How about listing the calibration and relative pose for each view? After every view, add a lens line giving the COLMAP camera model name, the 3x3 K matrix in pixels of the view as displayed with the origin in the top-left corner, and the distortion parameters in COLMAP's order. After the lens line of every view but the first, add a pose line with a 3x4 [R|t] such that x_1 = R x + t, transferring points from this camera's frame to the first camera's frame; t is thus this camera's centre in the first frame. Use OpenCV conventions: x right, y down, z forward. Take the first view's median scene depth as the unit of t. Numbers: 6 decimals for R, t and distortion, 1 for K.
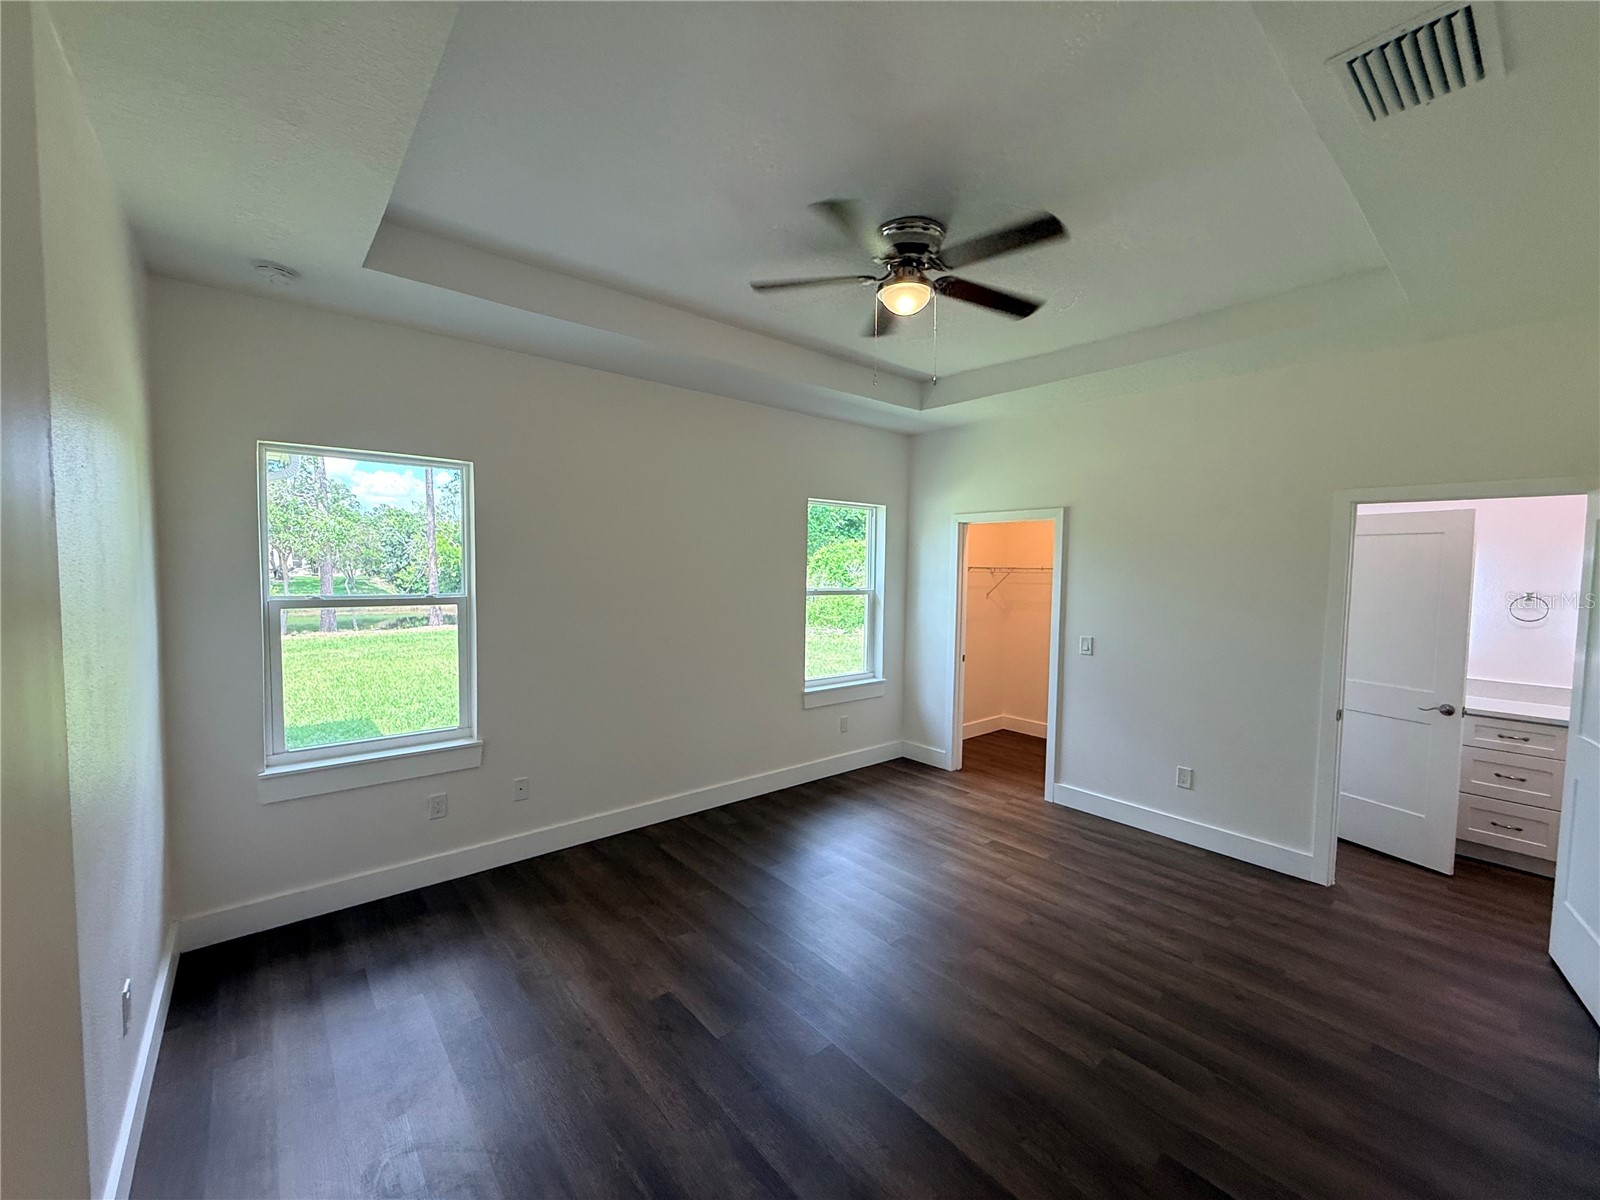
lens RADIAL K [[639.0, 0, 797.9], [0, 639.0, 599.1], [0, 0, 1]] dist [-0.000320, 0.000686]
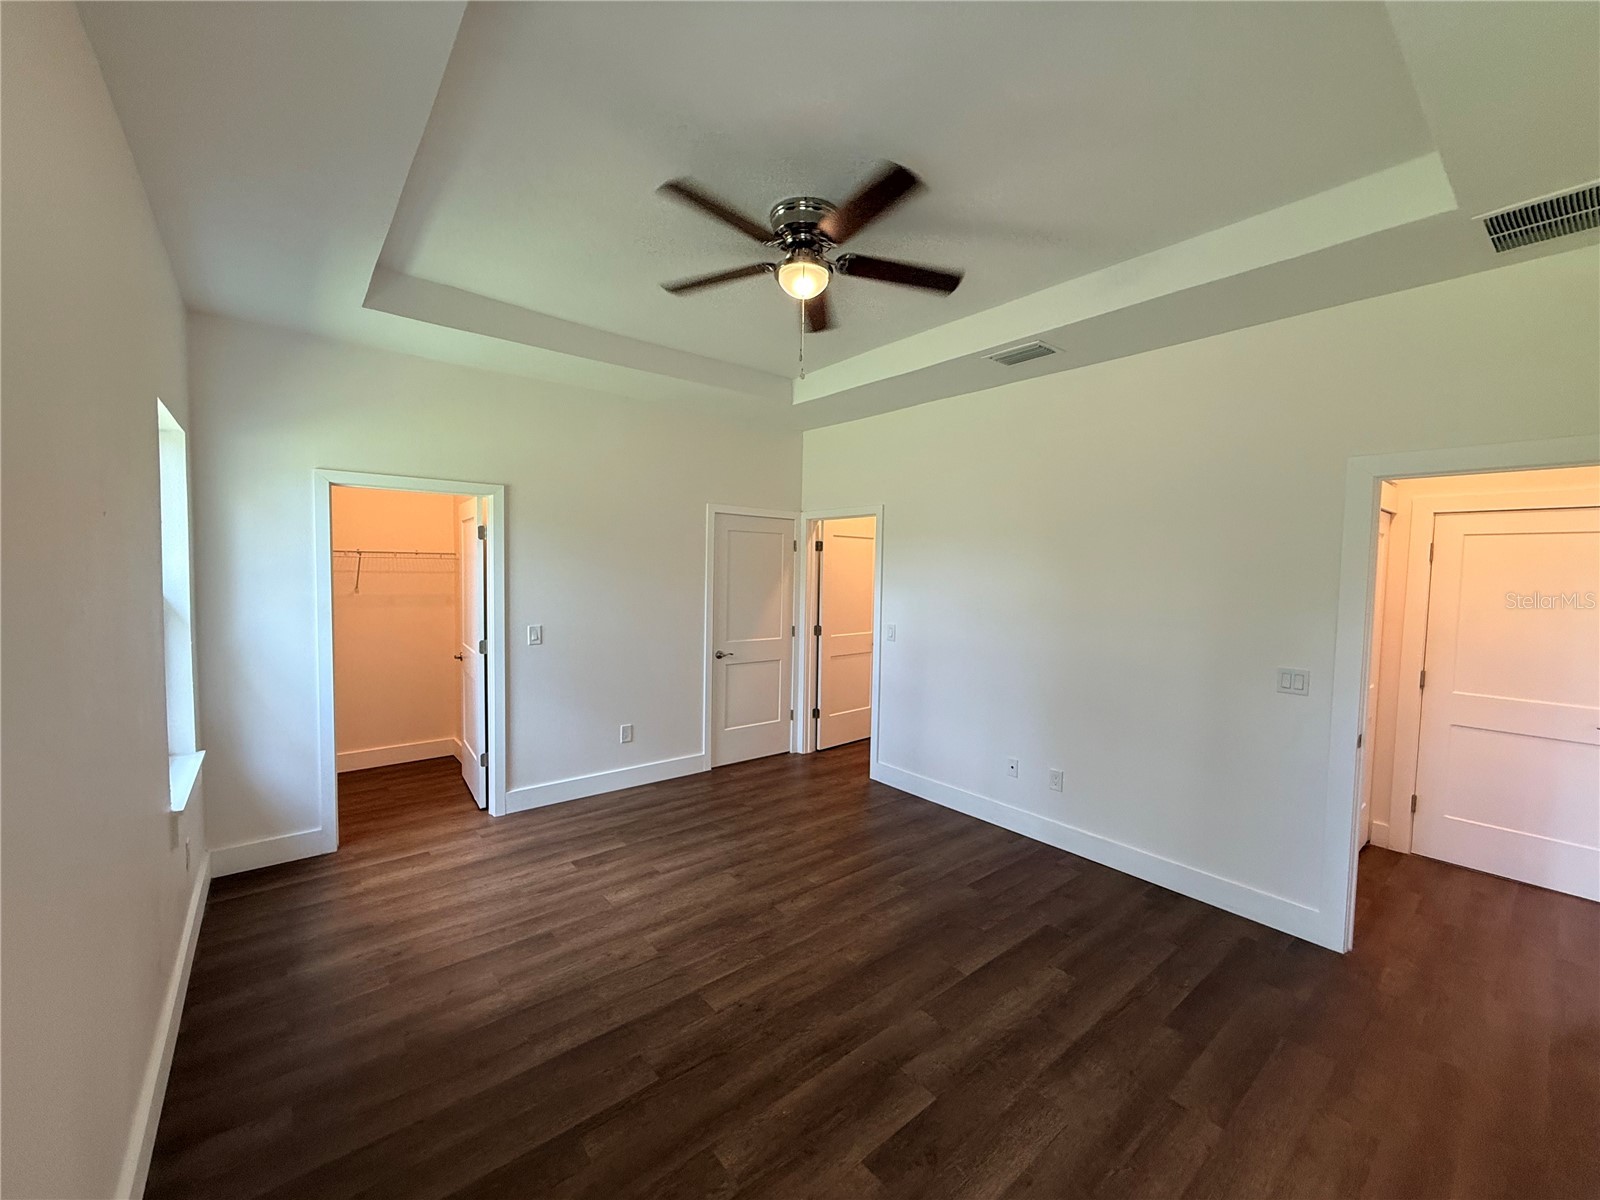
lens RADIAL K [[639.0, 0, 797.1], [0, 639.0, 597.9], [0, 0, 1]] dist [-0.000320, 0.000686]
pose [[0.017033, -0.062703, 0.997887, -0.642294], [0.032030, 0.997554, 0.062135, -0.037959], [-0.999342, 0.030904, 0.018999, 0.771023]]
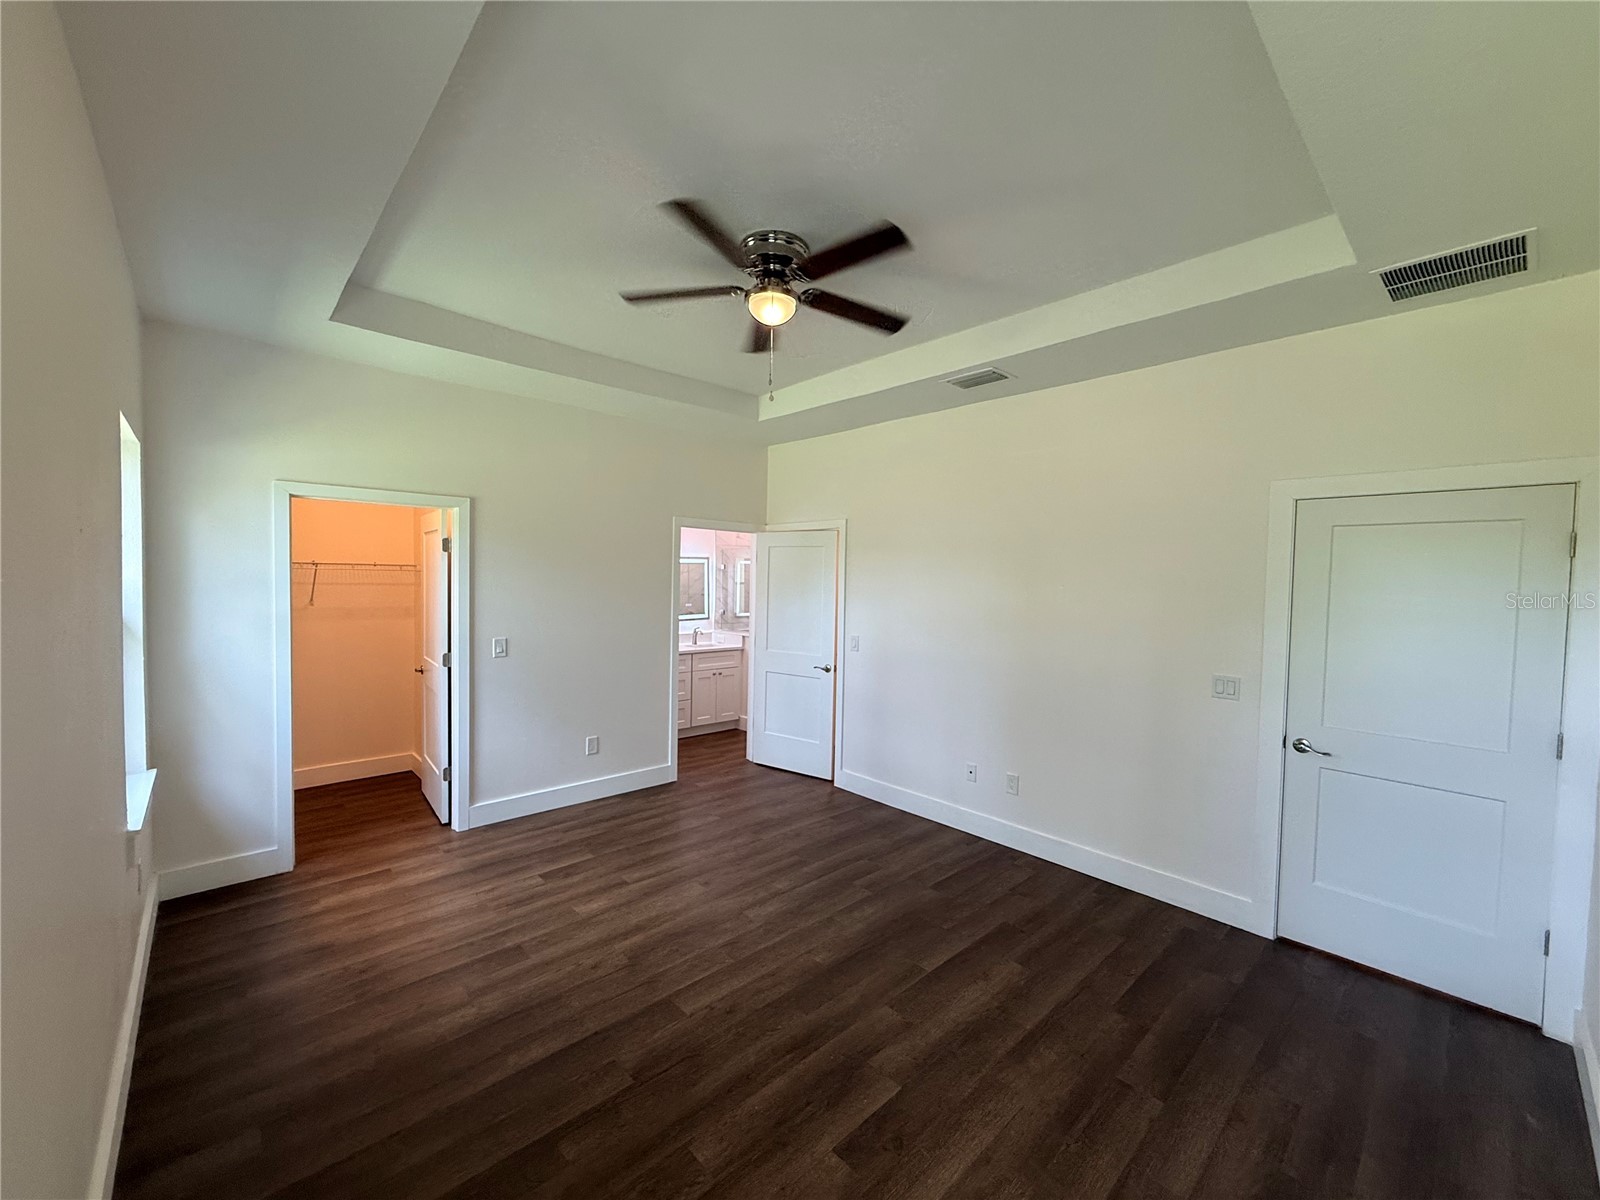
lens RADIAL K [[639.0, 0, 797.2], [0, 639.0, 597.9], [0, 0, 1]] dist [-0.000320, 0.000686]
pose [[-0.043130, -0.047176, 0.997955, -0.671970], [0.030188, 0.998367, 0.048500, -0.044034], [-0.998613, 0.032218, -0.041635, 0.779668]]
